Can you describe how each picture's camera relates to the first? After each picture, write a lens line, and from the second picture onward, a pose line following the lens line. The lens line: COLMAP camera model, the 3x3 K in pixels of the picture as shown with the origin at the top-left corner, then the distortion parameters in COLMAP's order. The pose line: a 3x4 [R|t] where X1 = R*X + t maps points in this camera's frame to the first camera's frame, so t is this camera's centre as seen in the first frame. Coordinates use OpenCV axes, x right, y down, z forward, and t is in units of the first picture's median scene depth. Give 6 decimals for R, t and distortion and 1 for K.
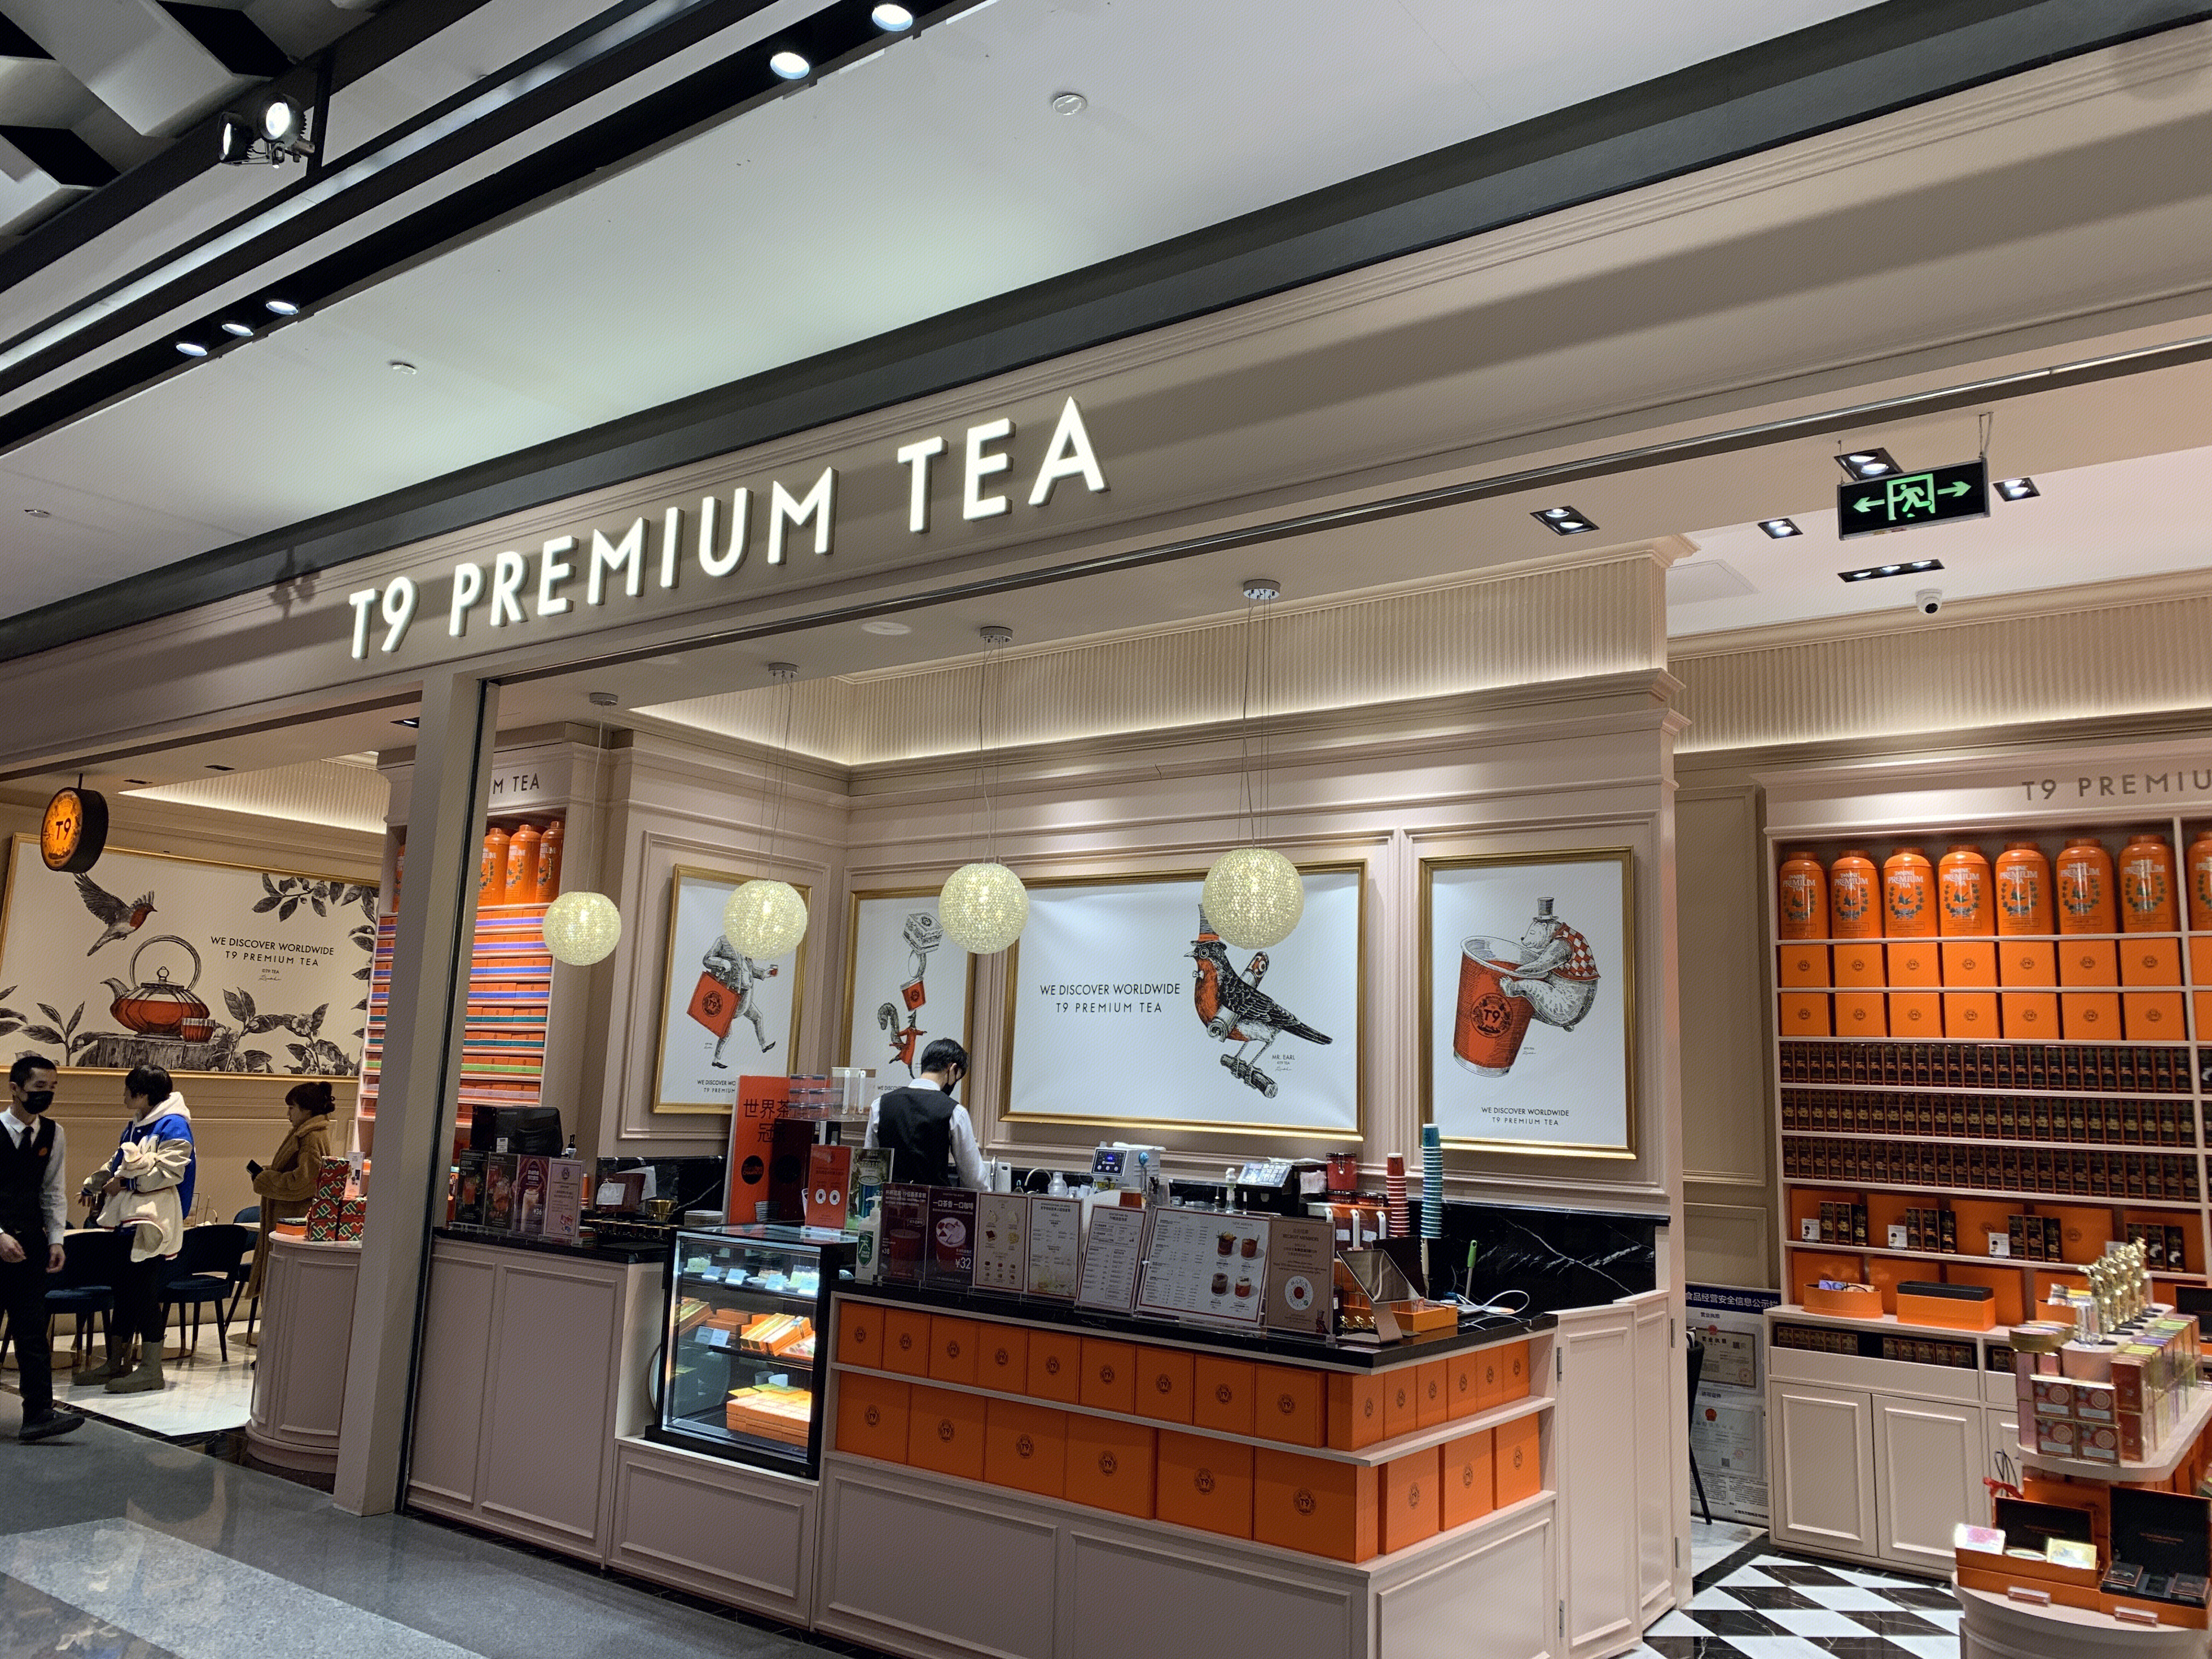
lens RADIAL K [[1669.8, 0, 1106.0], [0, 1669.8, 829.5], [0, 0, 1]] dist [0.117202, -0.207316]
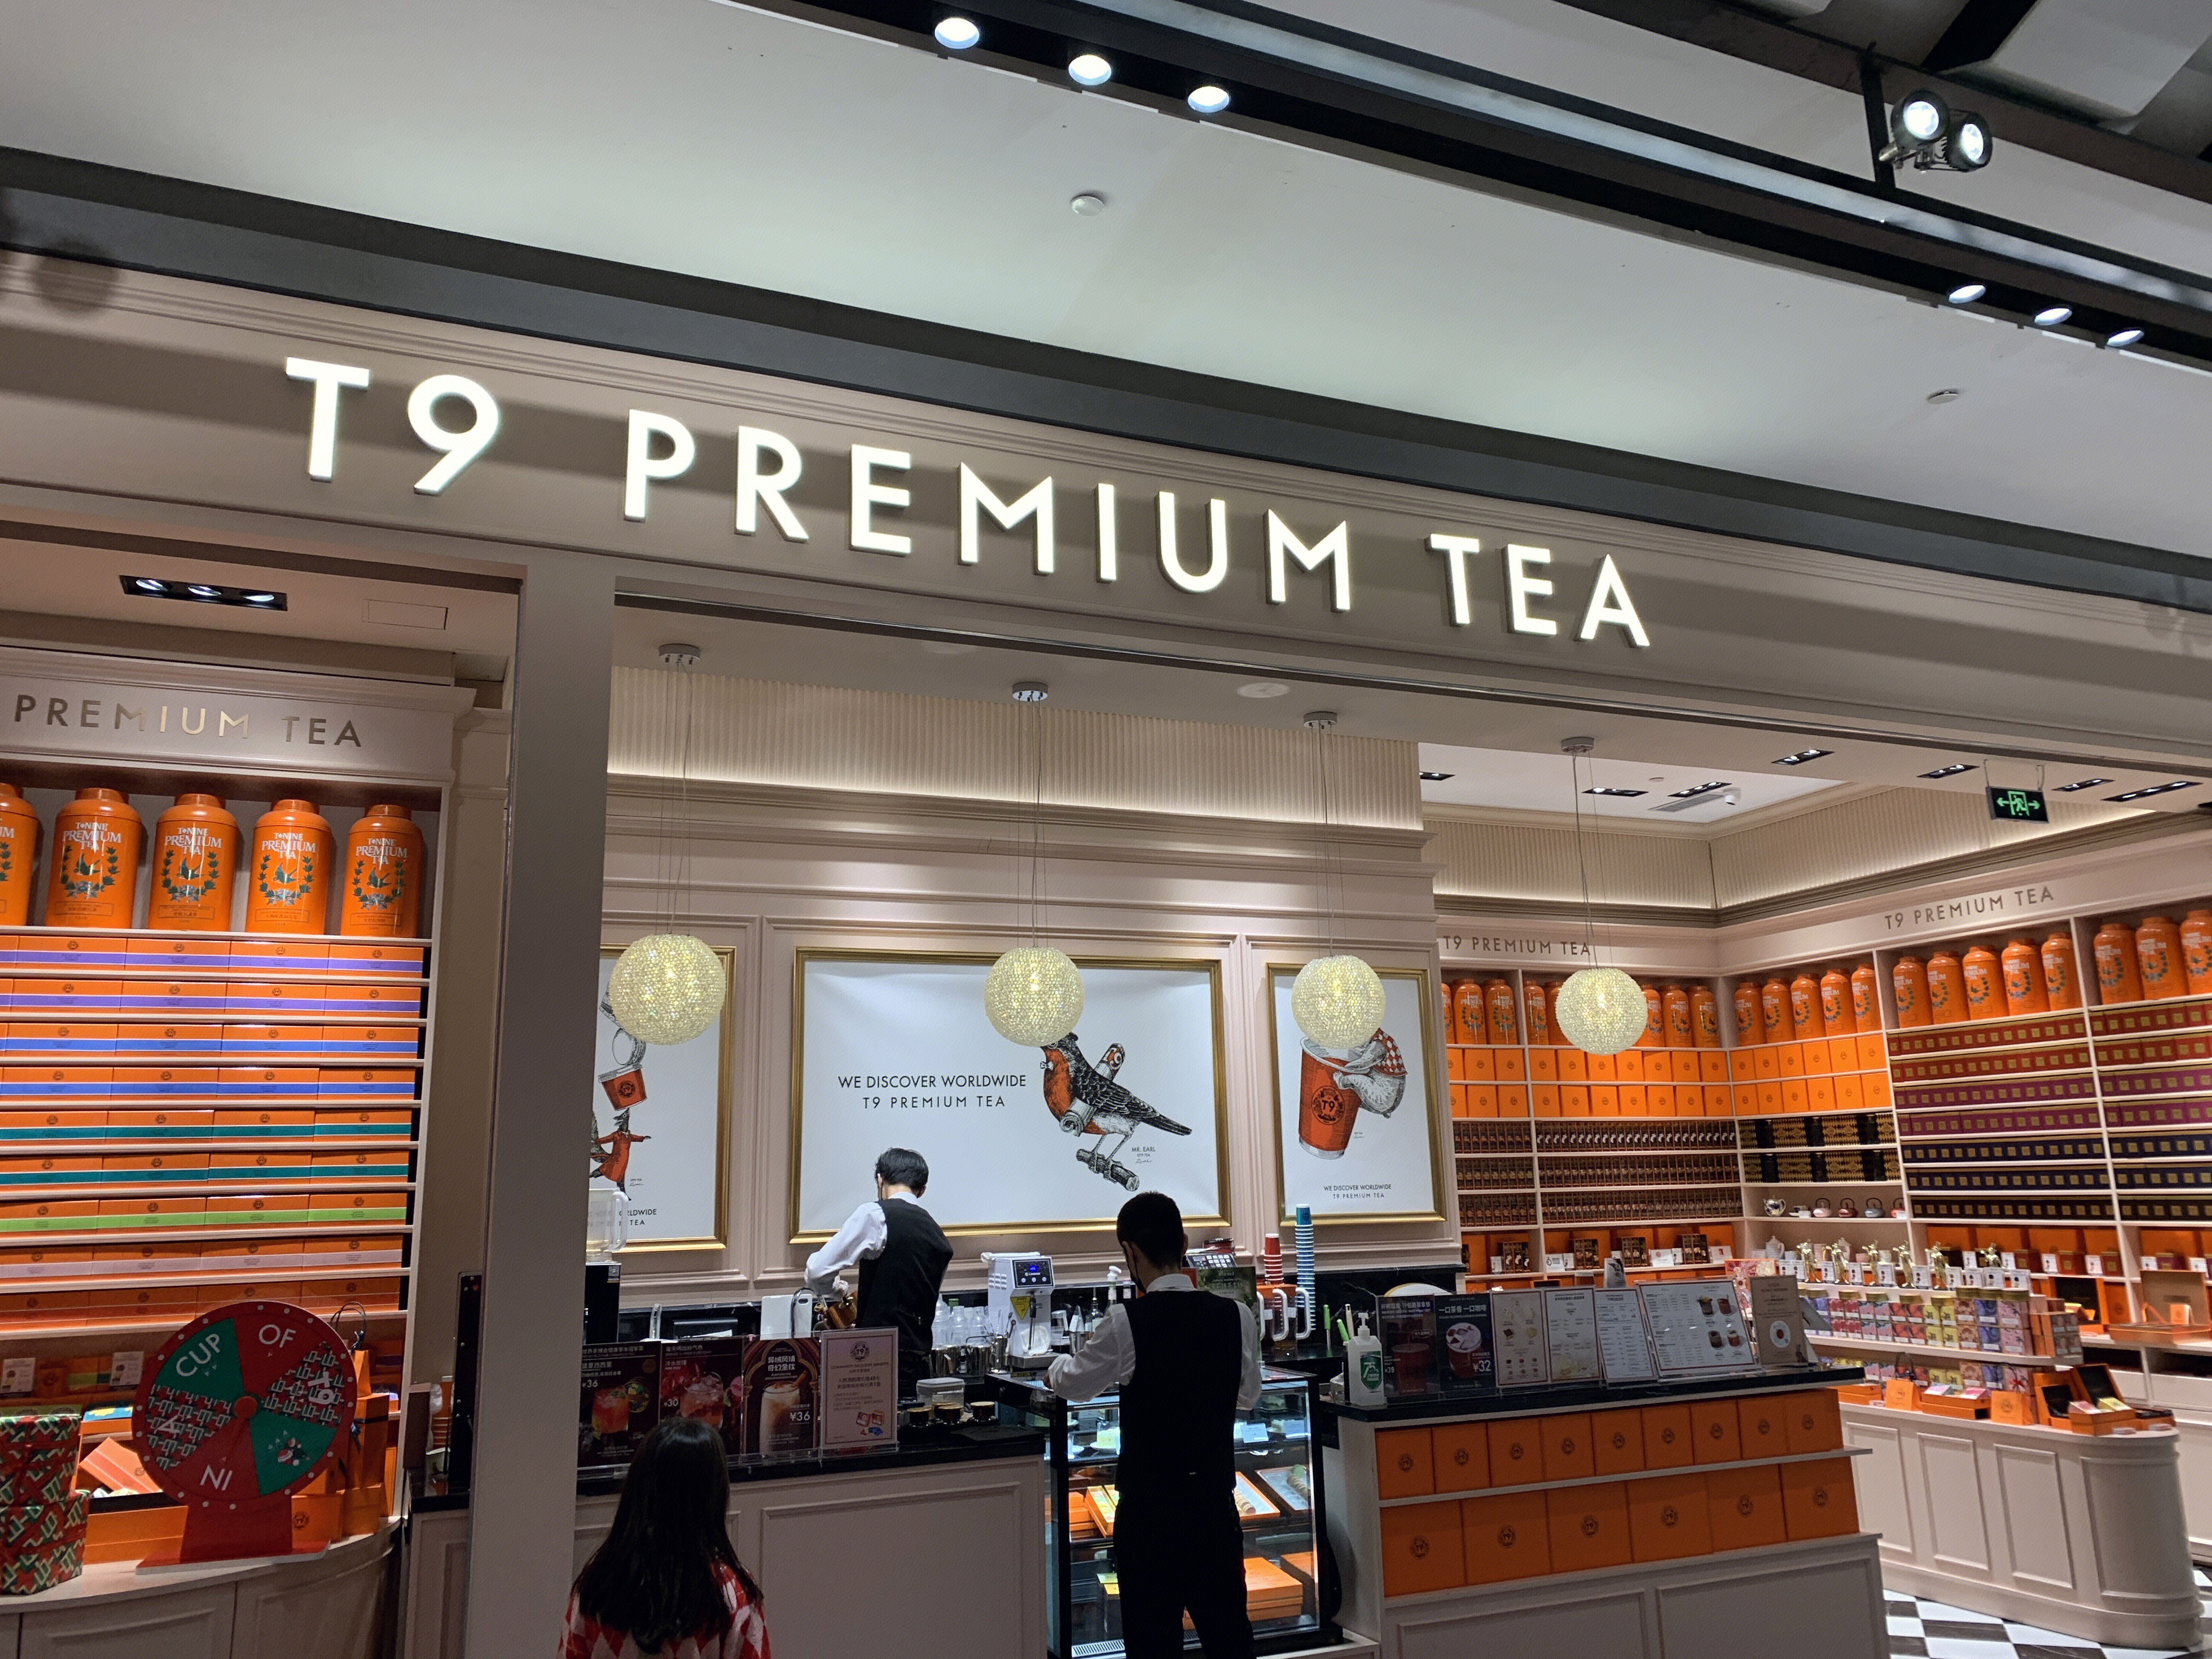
lens RADIAL K [[1664.5, 0, 1134.9], [0, 1664.5, 823.7], [0, 0, 1]] dist [0.113690, -0.248256]
pose [[0.492212, 0.133139, 0.860233, -0.864110], [-0.090307, 0.990712, -0.101661, 0.047995], [-0.865778, -0.027646, 0.499664, 0.550946]]
